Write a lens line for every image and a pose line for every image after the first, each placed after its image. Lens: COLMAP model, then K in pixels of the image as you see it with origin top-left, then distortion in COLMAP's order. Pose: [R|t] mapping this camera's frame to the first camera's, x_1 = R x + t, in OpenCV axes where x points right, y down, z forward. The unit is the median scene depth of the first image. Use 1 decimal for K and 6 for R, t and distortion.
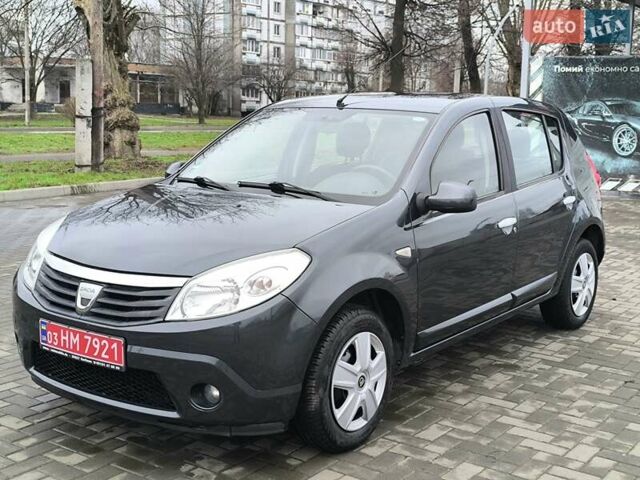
lens RADIAL K [[872.9, 0, 319.8], [0, 872.9, 243.0], [0, 0, 1]] dist [0.148913, -0.493709]
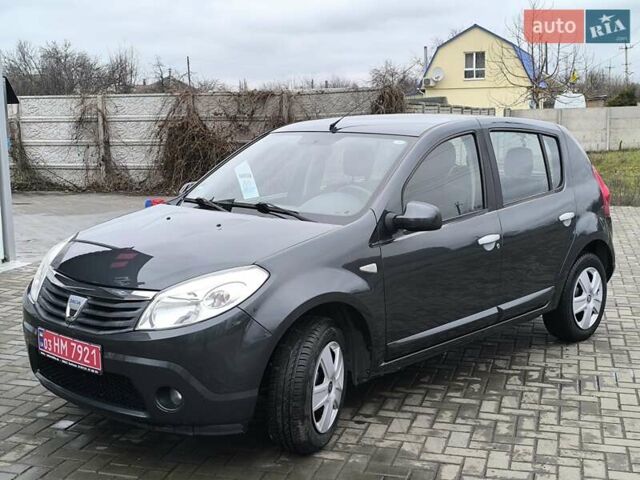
lens RADIAL K [[872.9, 0, 319.8], [0, 872.9, 243.0], [0, 0, 1]] dist [0.148913, -0.493709]
pose [[0.993457, -0.000697, -0.114206, 0.172375], [-0.000582, 0.999938, -0.011162, -0.009027], [0.114206, 0.011155, 0.993394, -0.077920]]
